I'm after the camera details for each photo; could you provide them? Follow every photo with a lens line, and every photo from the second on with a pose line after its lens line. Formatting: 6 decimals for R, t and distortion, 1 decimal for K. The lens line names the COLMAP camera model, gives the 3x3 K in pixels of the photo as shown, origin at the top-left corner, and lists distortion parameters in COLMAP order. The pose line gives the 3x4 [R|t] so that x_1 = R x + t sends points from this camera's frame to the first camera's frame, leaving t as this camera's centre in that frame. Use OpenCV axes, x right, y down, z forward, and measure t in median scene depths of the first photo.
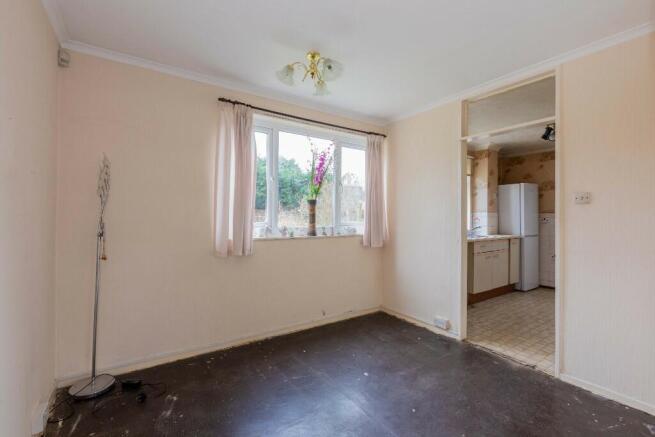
lens RADIAL K [[295.4, 0, 314.8], [0, 295.4, 219.5], [0, 0, 1]] dist [0.001639, 0.000464]
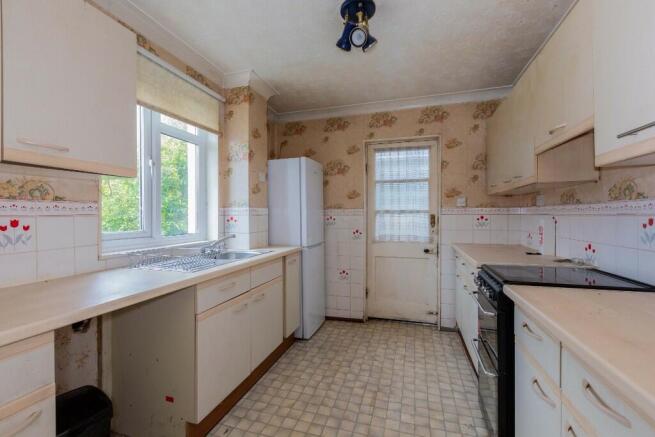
lens RADIAL K [[295.4, 0, 327.3], [0, 295.4, 218.4], [0, 0, 1]] dist [0.001639, 0.000464]
pose [[0.768883, -0.010664, 0.639301, 0.350525], [0.008869, 0.999943, 0.006013, -0.005372], [-0.639328, 0.001046, 0.768933, 0.500405]]
